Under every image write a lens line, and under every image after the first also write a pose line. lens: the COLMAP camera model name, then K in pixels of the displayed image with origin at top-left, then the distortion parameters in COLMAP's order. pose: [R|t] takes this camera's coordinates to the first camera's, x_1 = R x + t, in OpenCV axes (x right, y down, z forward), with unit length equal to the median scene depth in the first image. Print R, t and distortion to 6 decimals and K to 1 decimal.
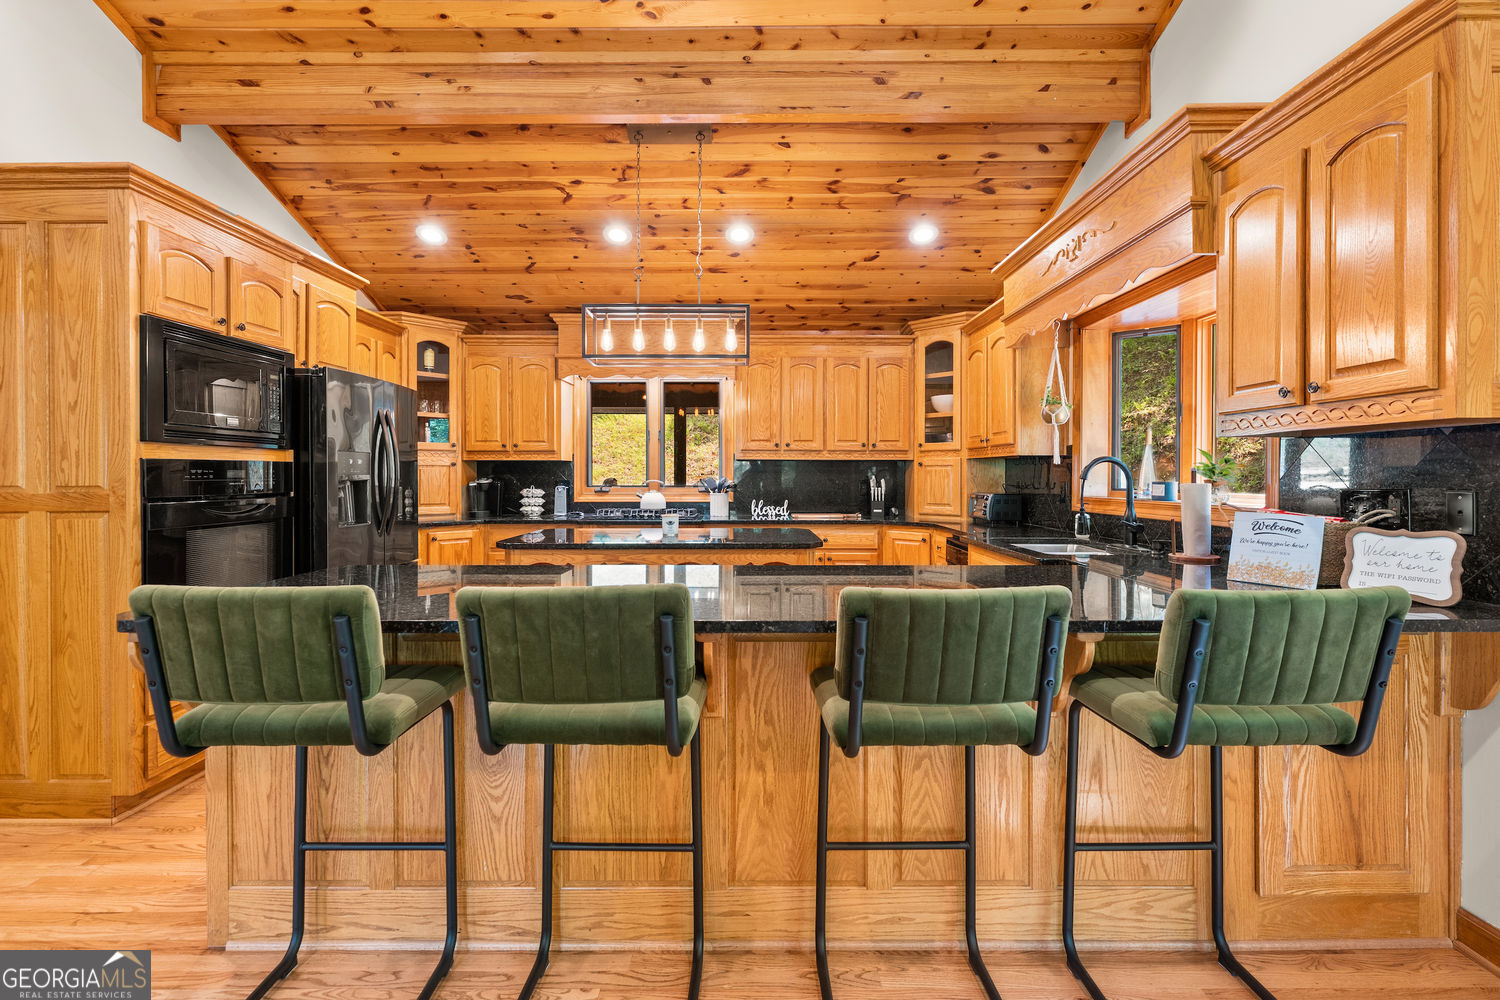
lens RADIAL K [[648.3, 0, 749.8], [0, 648.3, 464.4], [0, 0, 1]] dist [0.000800, -0.000295]
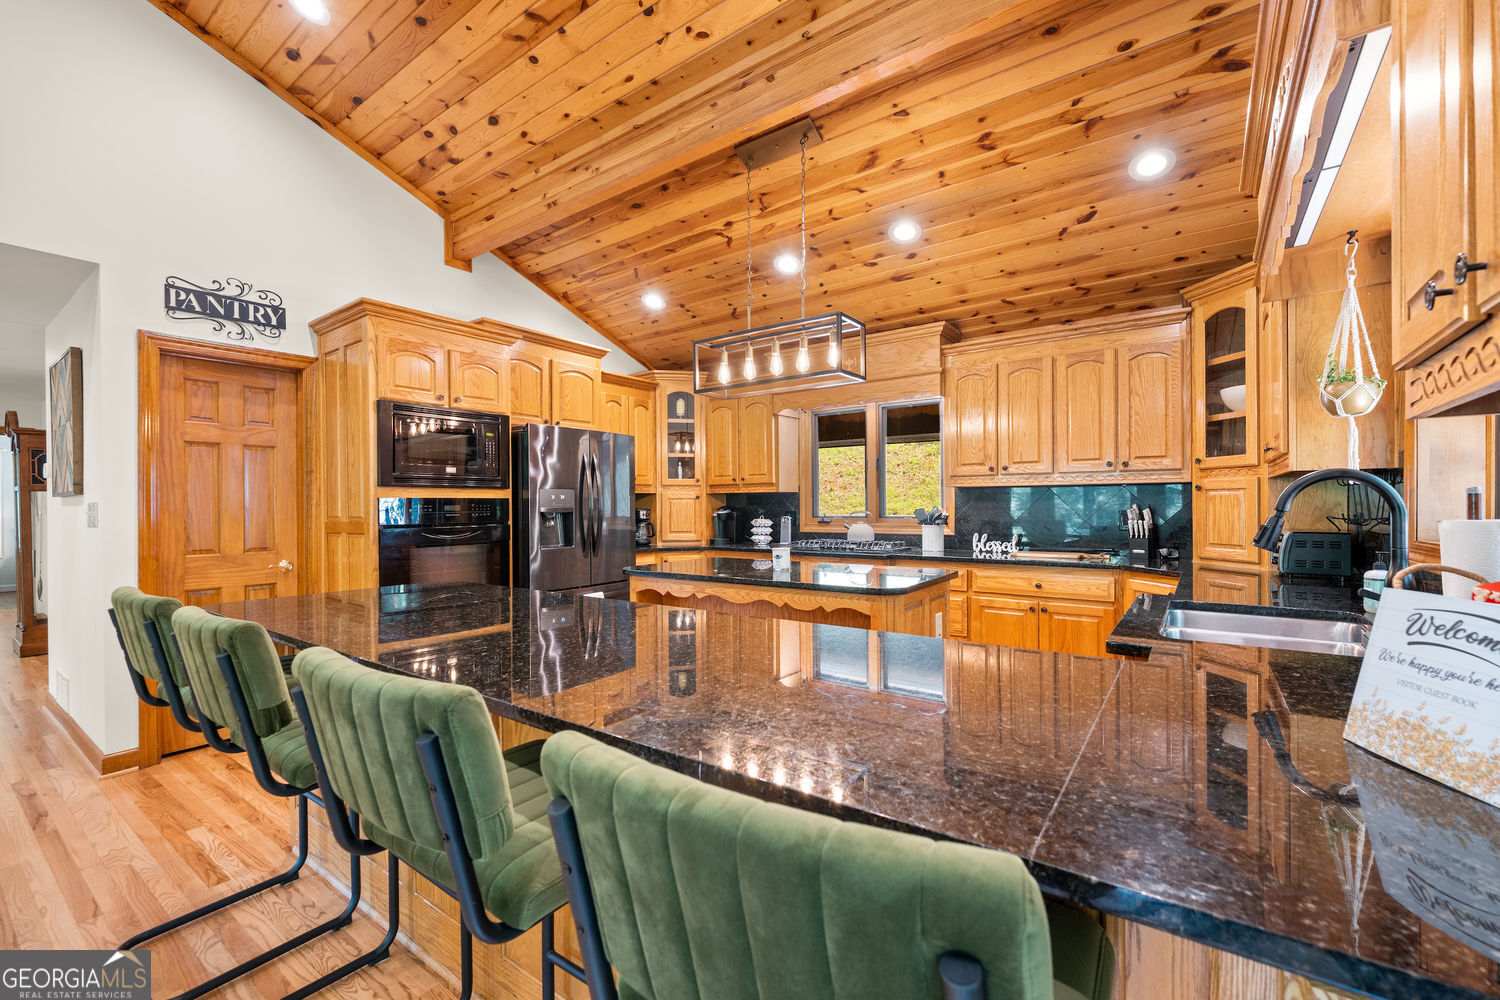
lens RADIAL K [[620.7, 0, 748.9], [0, 620.7, 495.7], [0, 0, 1]] dist [-0.000618, -0.000164]
pose [[0.813838, -0.015797, -0.580878, 0.273092], [0.017323, 0.999846, -0.002921, 0.002045], [0.580834, -0.007686, 0.813986, 0.173511]]
